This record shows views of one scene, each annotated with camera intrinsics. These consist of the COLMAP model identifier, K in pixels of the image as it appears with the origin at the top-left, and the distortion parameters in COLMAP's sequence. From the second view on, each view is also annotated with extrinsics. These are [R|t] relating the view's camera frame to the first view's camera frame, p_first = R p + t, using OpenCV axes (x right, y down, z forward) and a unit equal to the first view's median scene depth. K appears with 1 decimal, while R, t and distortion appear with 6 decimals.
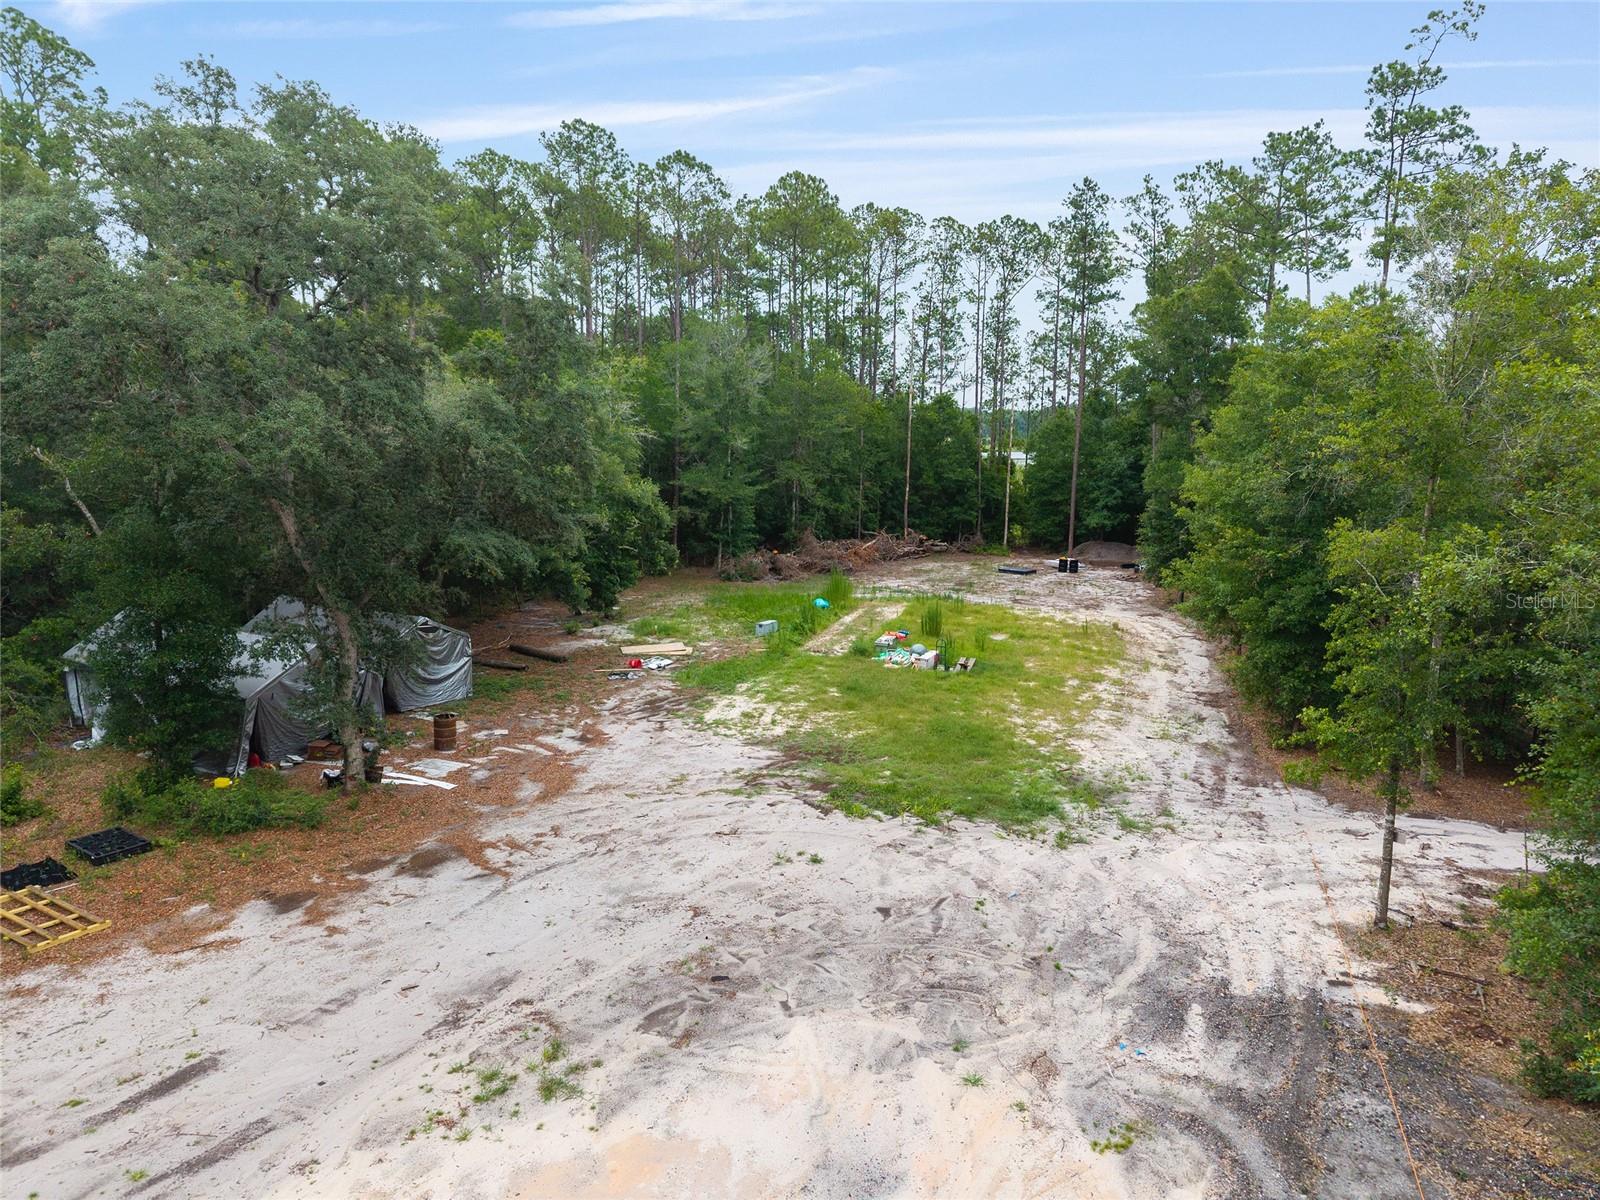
lens RADIAL K [[1067.9, 0, 786.5], [0, 1067.9, 593.4], [0, 0, 1]] dist [0.042727, -0.048550]
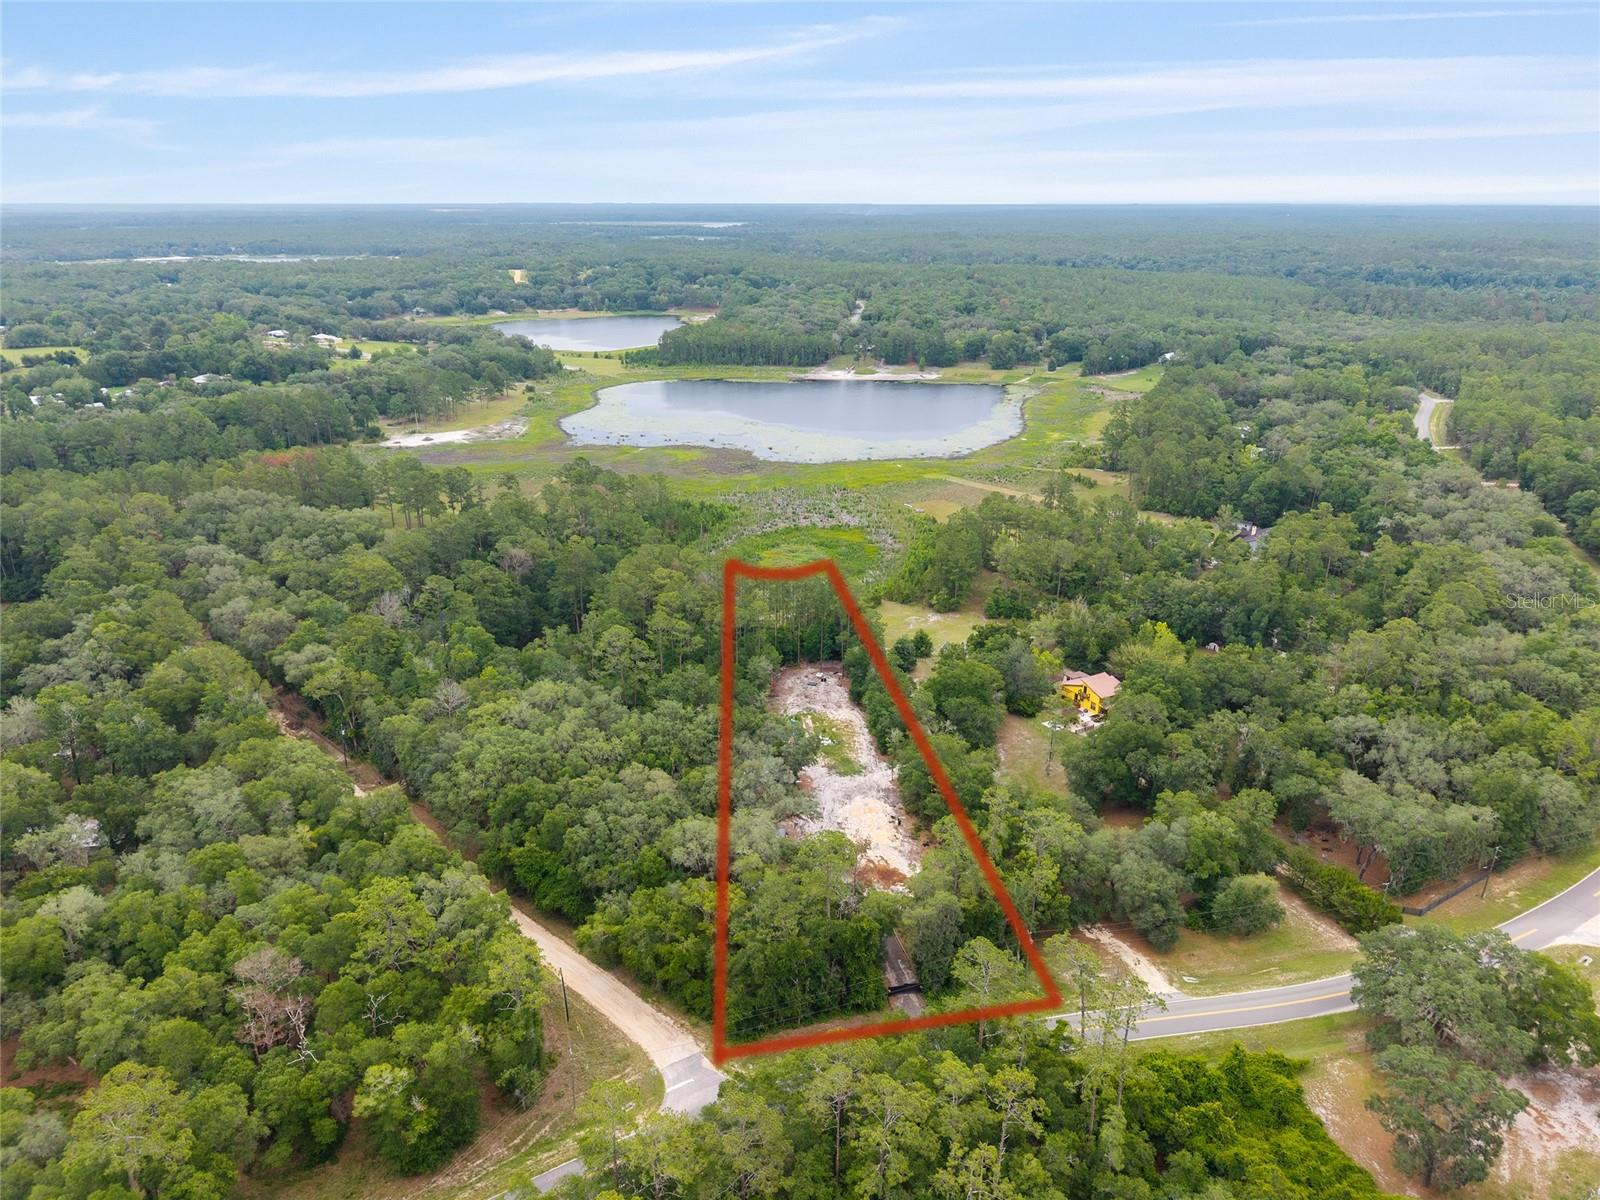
lens RADIAL K [[1067.9, 0, 785.5], [0, 1067.9, 607.5], [0, 0, 1]] dist [0.042727, -0.048550]
pose [[0.920938, -0.138053, 0.364438, -1.598487], [0.058683, 0.973615, 0.220523, -1.474554], [-0.385266, -0.181701, 0.904740, -3.102559]]
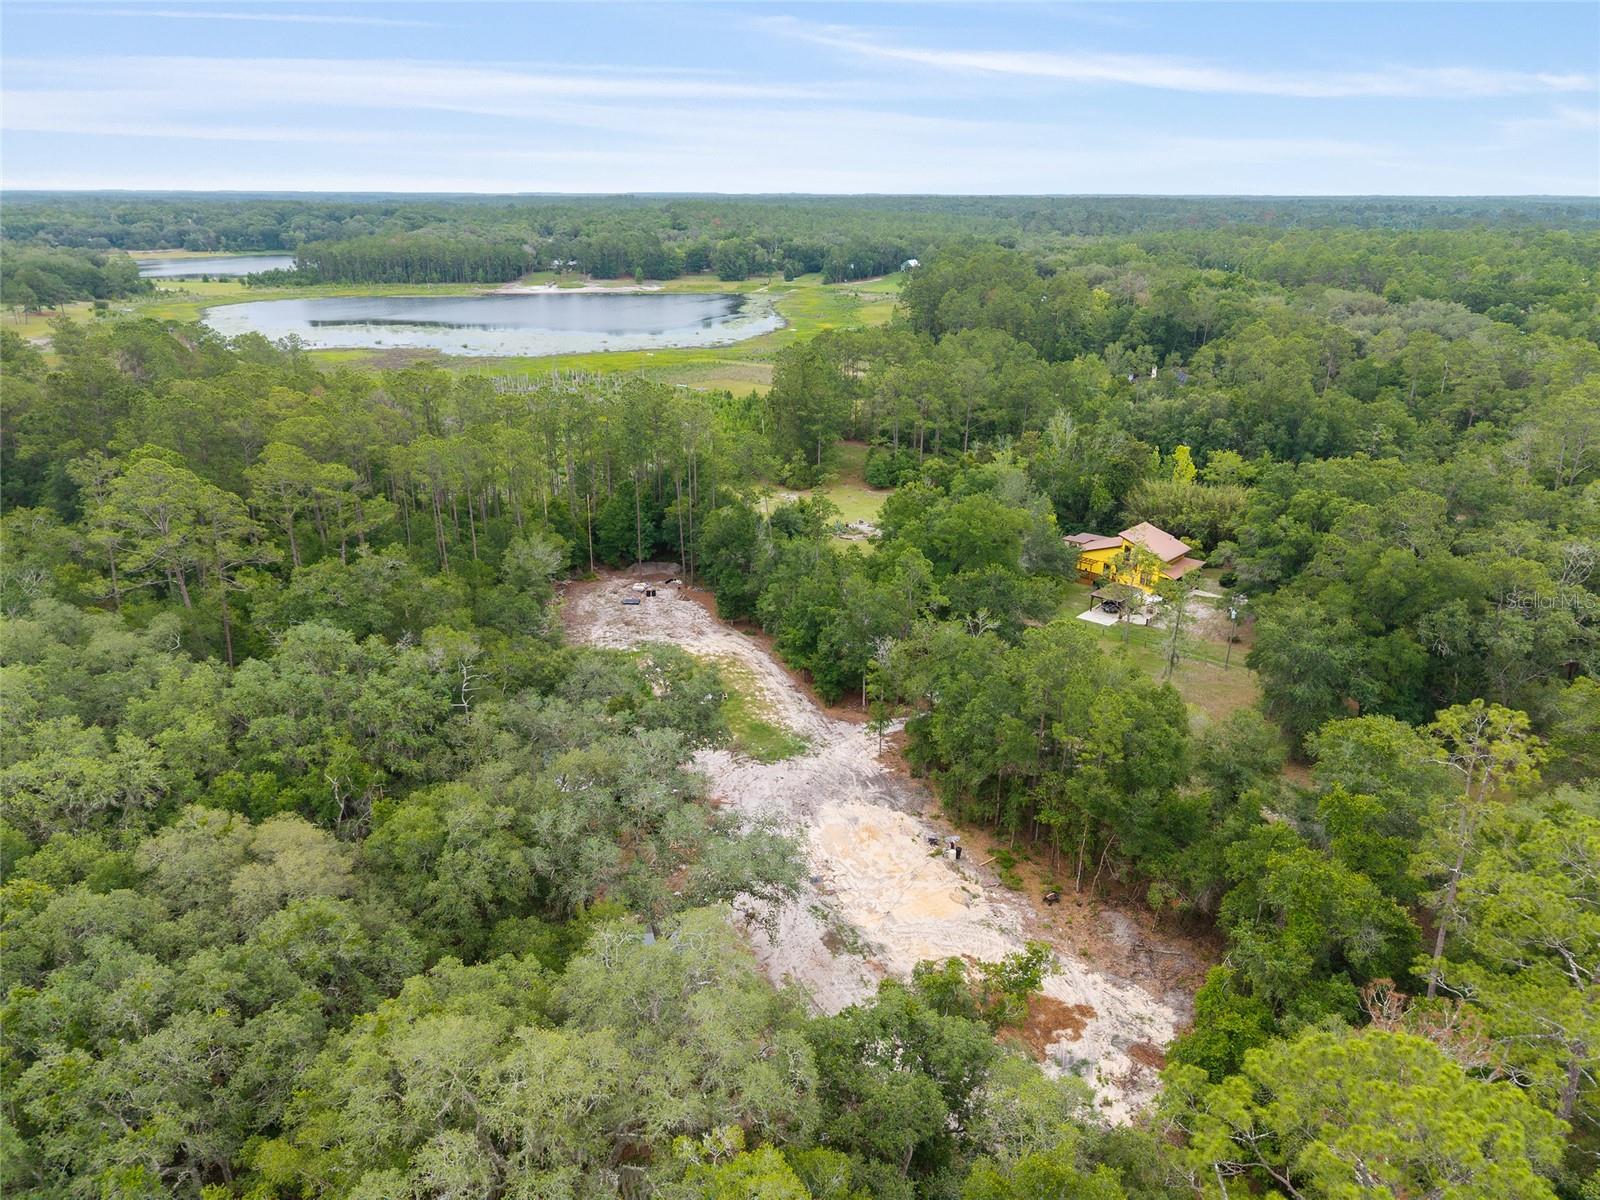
lens RADIAL K [[1067.9, 0, 789.3], [0, 1067.9, 607.3], [0, 0, 1]] dist [0.042727, -0.048550]
pose [[0.767238, -0.227161, 0.599787, -0.971008], [0.094046, 0.964914, 0.245146, -0.604546], [-0.634430, -0.131678, 0.761682, -0.921818]]
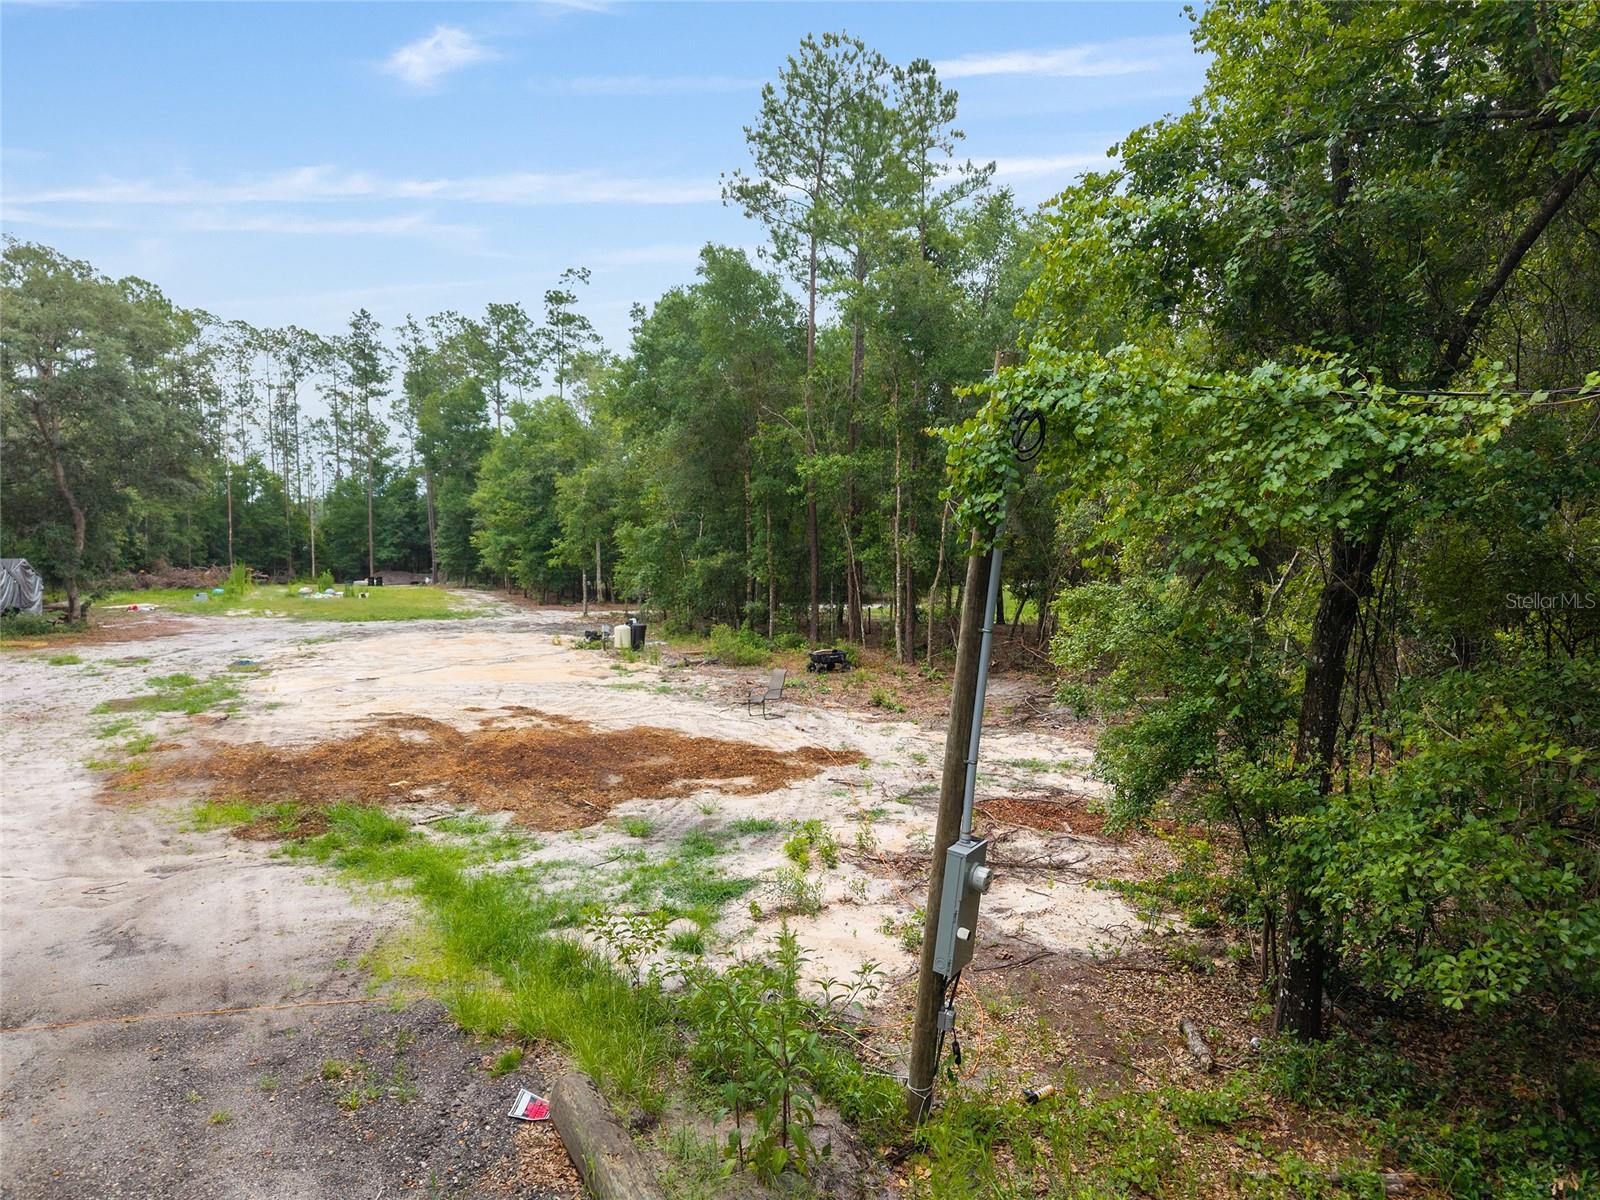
lens RADIAL K [[1067.9, 0, 793.3], [0, 1067.9, 601.7], [0, 0, 1]] dist [0.042727, -0.048550]
pose [[0.760204, -0.050663, 0.647706, -0.286366], [0.106890, 0.993122, -0.047774, 0.157688], [-0.640831, 0.105551, 0.760391, -0.503150]]
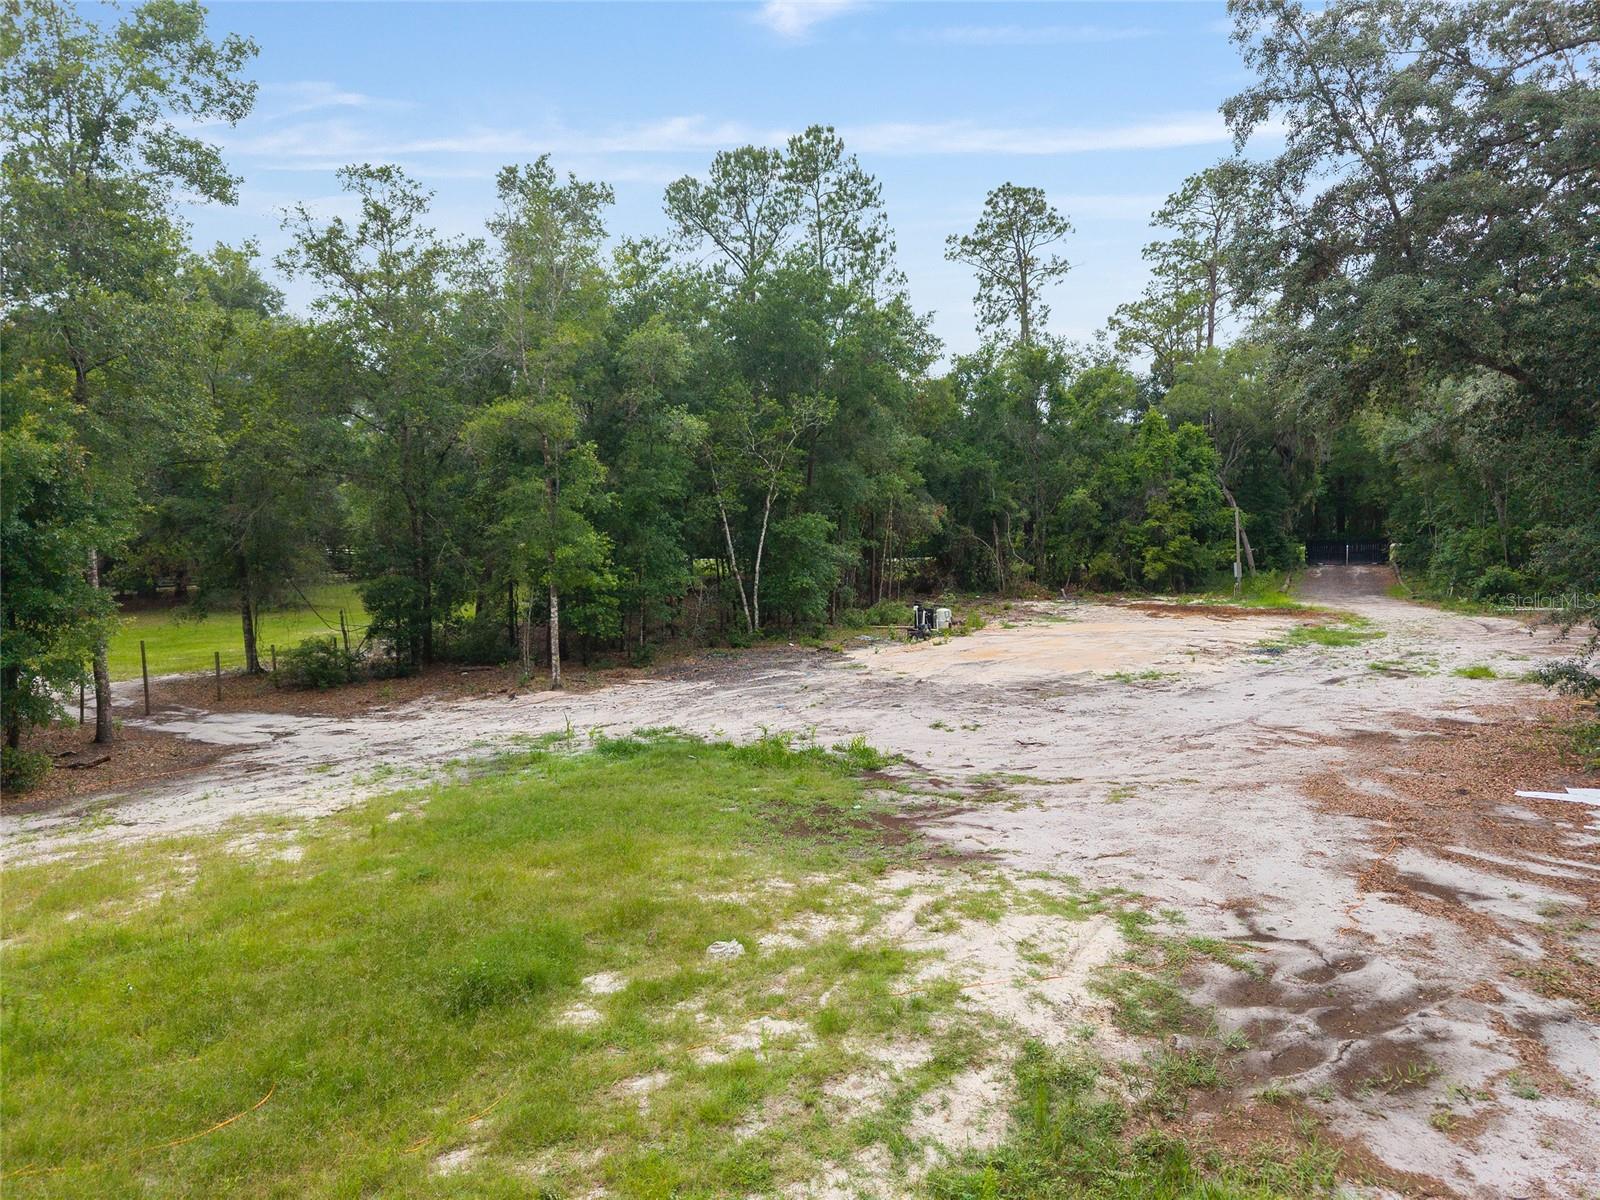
lens RADIAL K [[1067.9, 0, 791.6], [0, 1067.9, 593.1], [0, 0, 1]] dist [0.042727, -0.048550]
pose [[-0.964893, -0.010140, 0.262446, -0.037907], [0.043590, 0.979213, 0.198095, -0.026422], [-0.258999, 0.202580, -0.944394, 0.745990]]
